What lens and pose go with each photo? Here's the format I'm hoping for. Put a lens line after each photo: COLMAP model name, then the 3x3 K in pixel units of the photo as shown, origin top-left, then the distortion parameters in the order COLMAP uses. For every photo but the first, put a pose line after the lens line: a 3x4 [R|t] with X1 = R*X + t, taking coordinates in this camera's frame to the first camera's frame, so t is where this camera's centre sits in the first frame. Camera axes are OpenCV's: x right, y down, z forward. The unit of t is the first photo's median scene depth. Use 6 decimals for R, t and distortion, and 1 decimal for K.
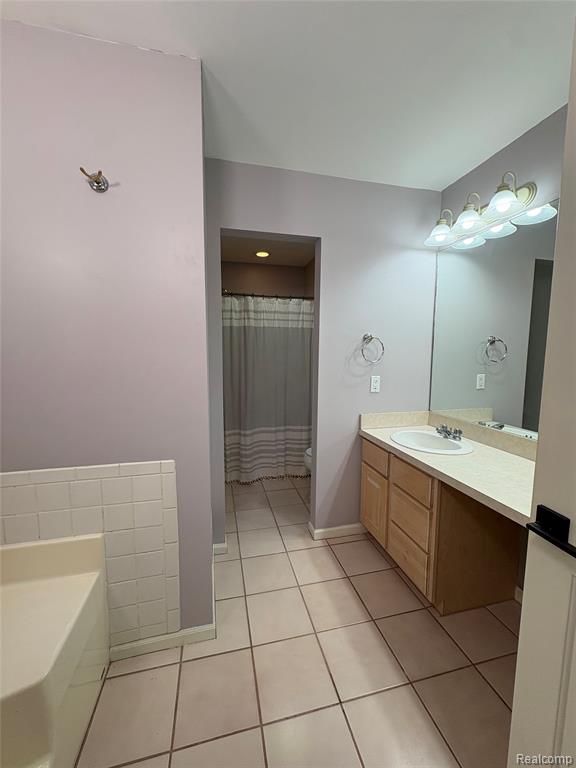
lens RADIAL K [[307.4, 0, 288.0], [0, 307.4, 384.0], [0, 0, 1]] dist [0.000971, 0.000218]
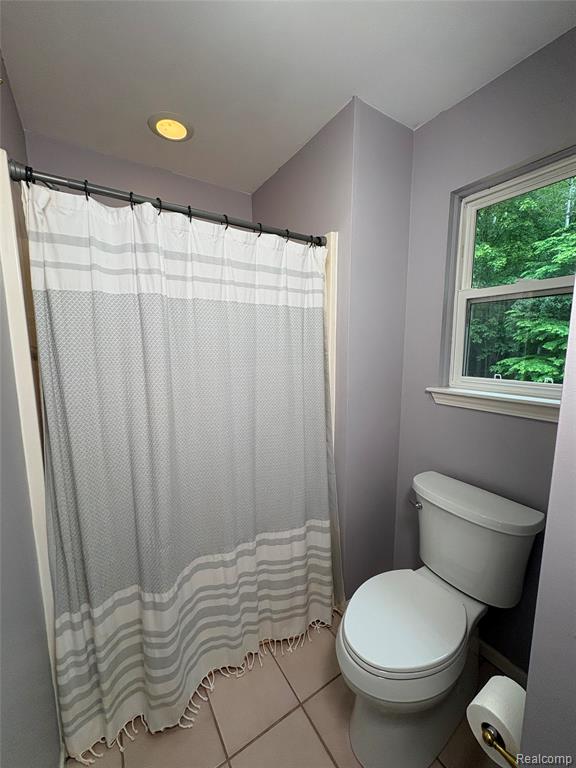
lens RADIAL K [[307.4, 0, 288.0], [0, 307.4, 384.0], [0, 0, 1]] dist [0.000971, 0.000218]
pose [[0.944234, -0.049859, 0.325478, -0.098202], [0.040494, 0.998549, 0.035490, -0.092088], [-0.326775, -0.020331, 0.944883, 0.607726]]
